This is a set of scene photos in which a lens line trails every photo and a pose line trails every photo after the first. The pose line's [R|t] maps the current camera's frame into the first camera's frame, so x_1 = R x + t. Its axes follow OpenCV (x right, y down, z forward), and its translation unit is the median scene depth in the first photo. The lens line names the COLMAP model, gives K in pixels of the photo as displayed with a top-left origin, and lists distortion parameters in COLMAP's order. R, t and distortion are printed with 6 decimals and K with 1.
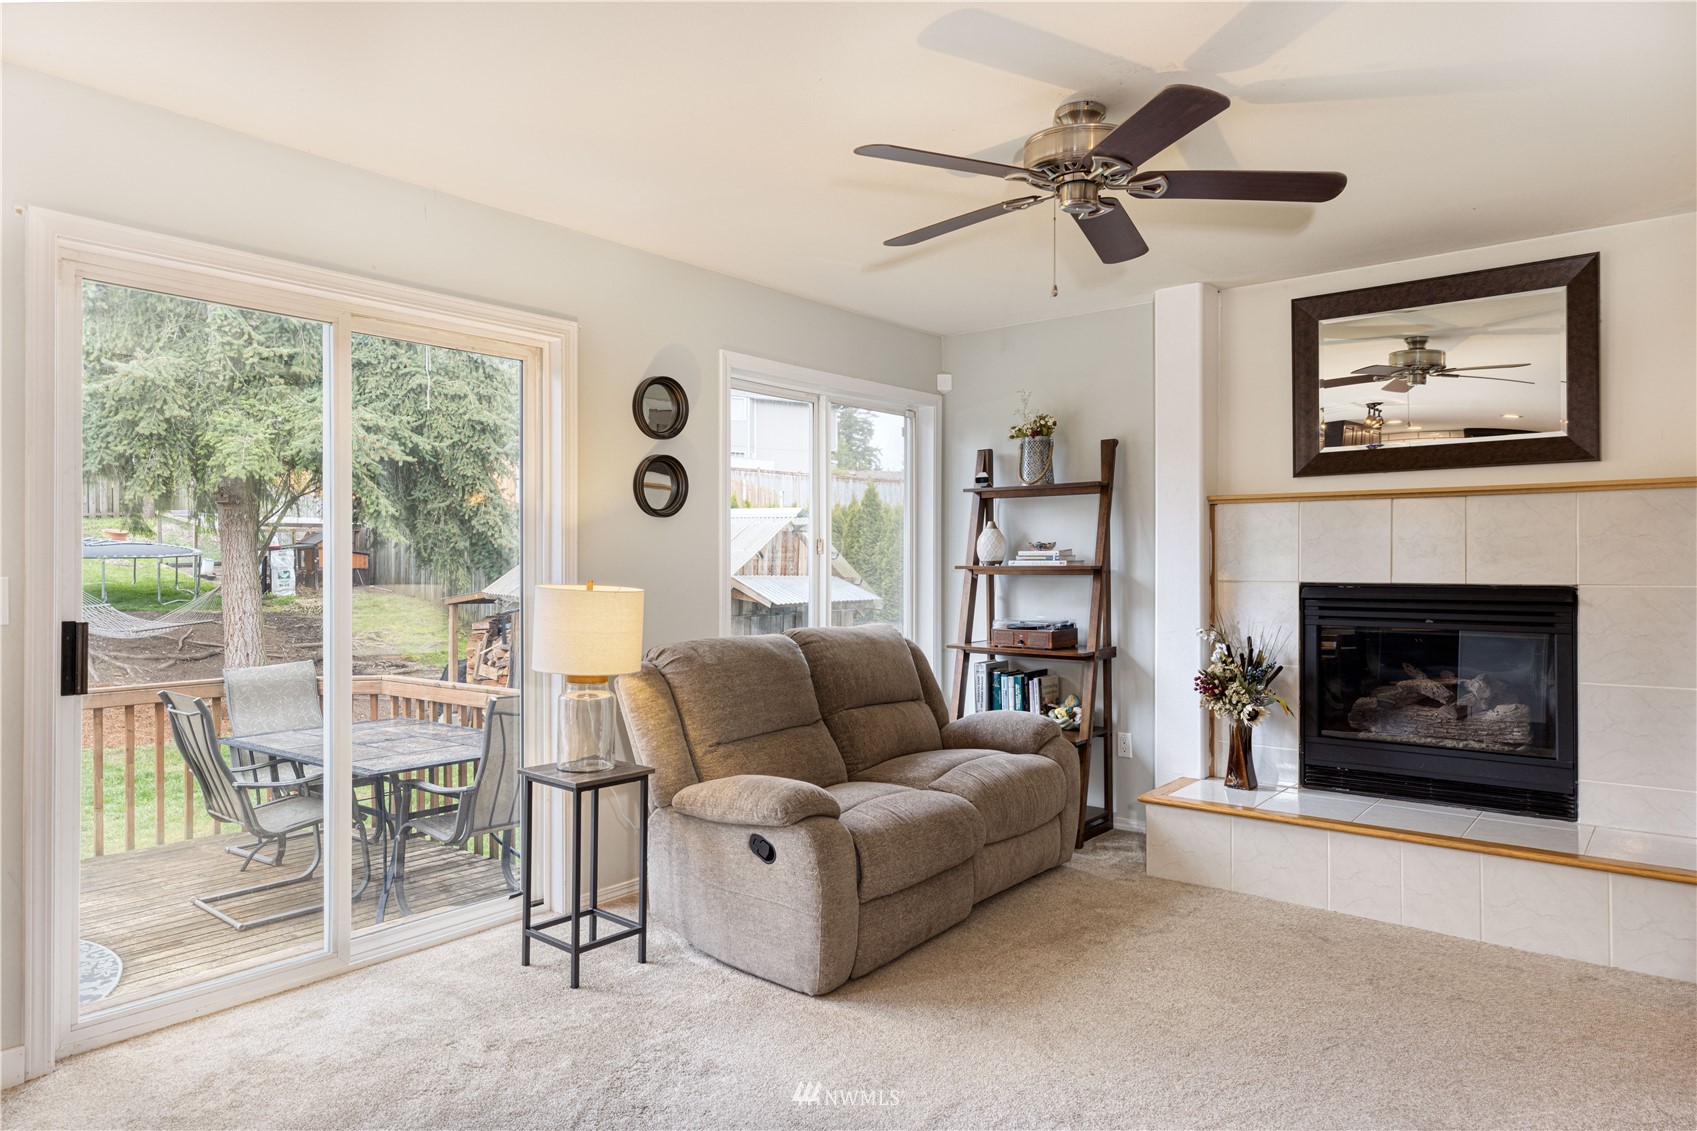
lens RADIAL K [[1053.2, 0, 853.3], [0, 1053.2, 558.3], [0, 0, 1]] dist [0.007147, 0.002444]
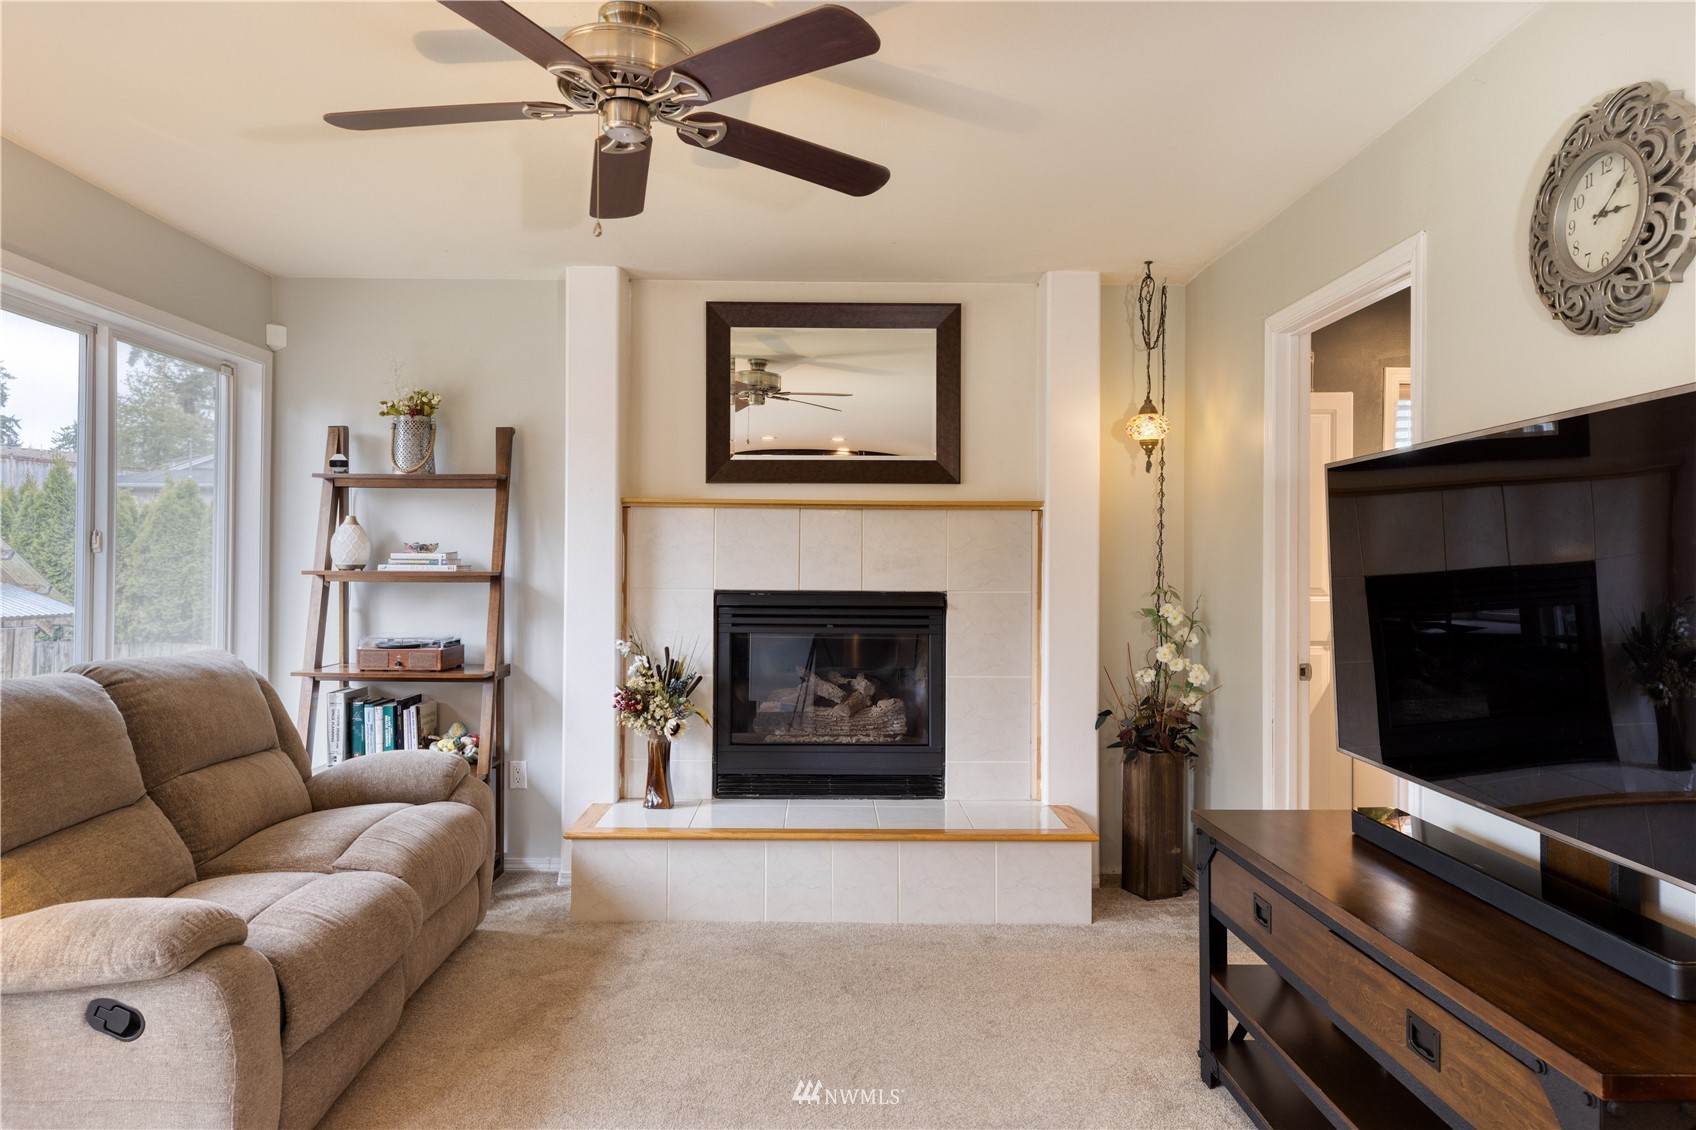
lens RADIAL K [[1052.6, 0, 835.2], [0, 1052.6, 562.8], [0, 0, 1]] dist [0.007147, 0.002444]
pose [[0.774526, 0.010779, 0.632450, -0.115127], [-0.010402, 0.999937, -0.004303, 0.000638], [-0.632457, -0.003246, 0.774589, 0.176239]]
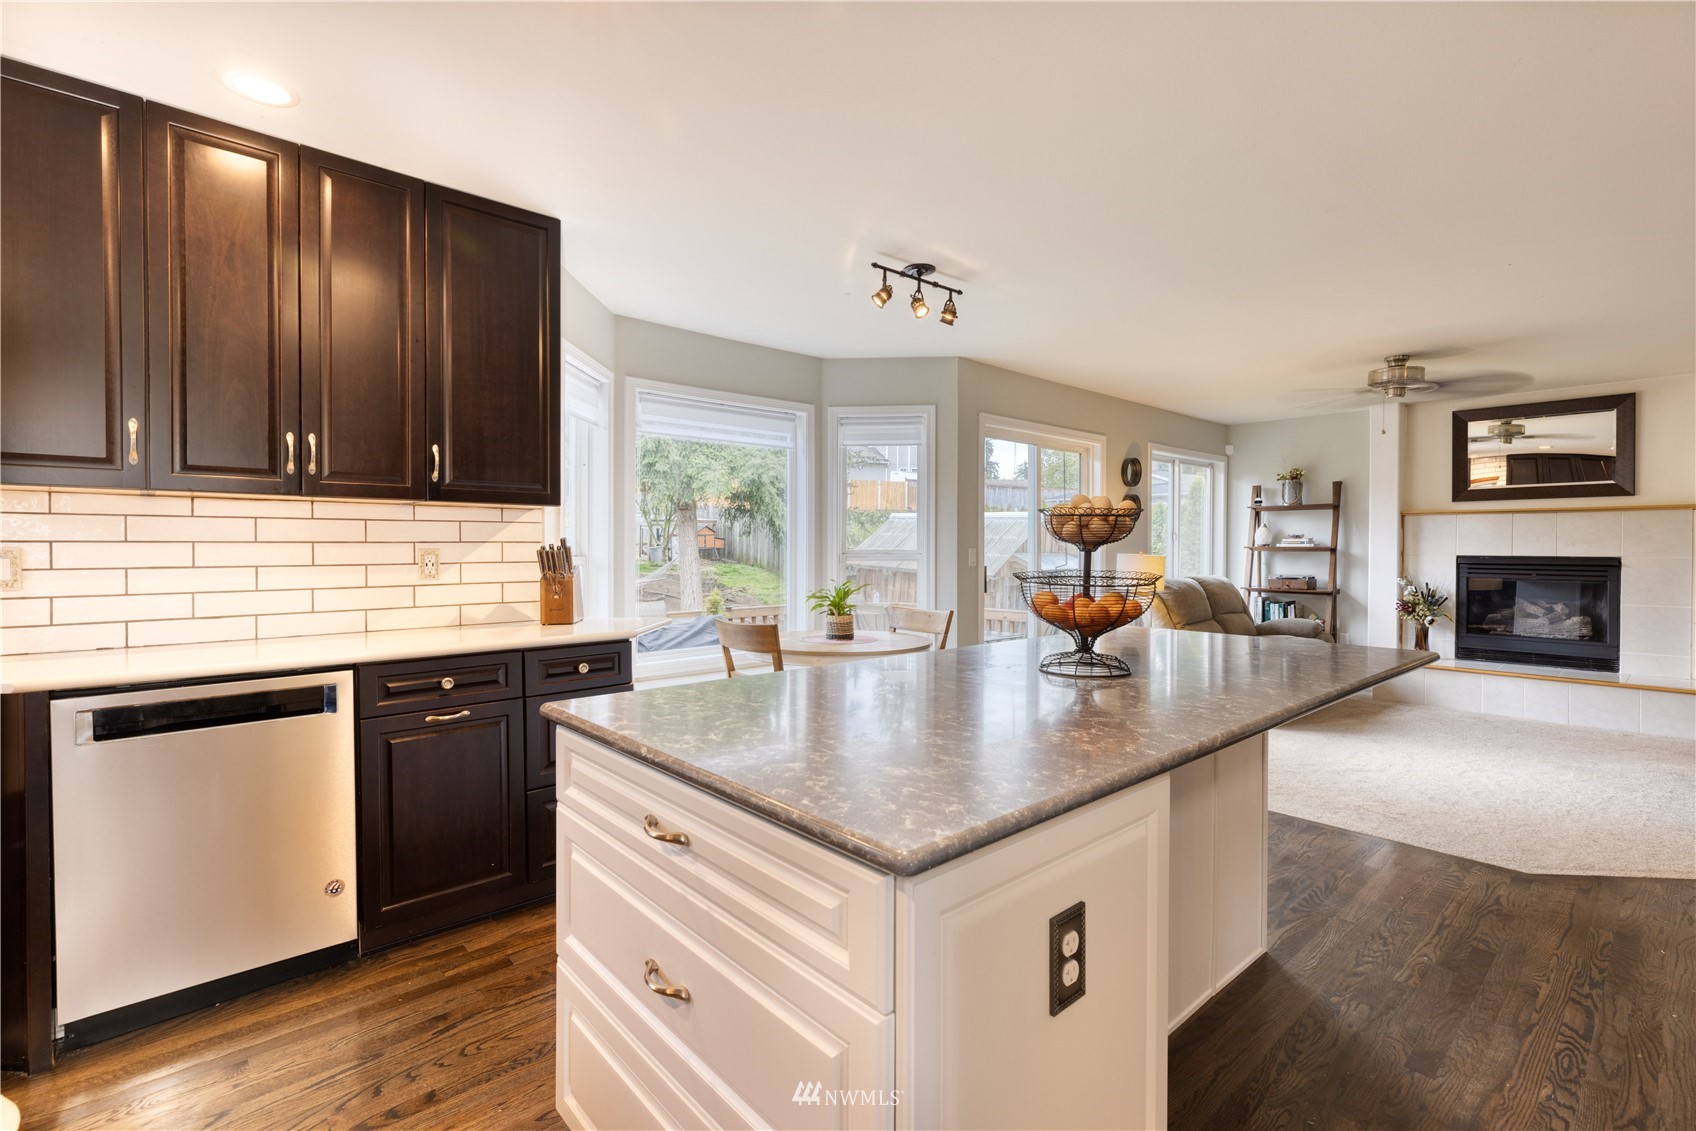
lens RADIAL K [[770.3, 0, 841.1], [0, 770.3, 554.8], [0, 0, 1]] dist [0.000589, -0.000236]
pose [[0.987010, 0.005180, -0.160578, -0.503524], [-0.002676, 0.999871, 0.015807, 0.002052], [0.160639, -0.015172, 0.986897, -0.635157]]
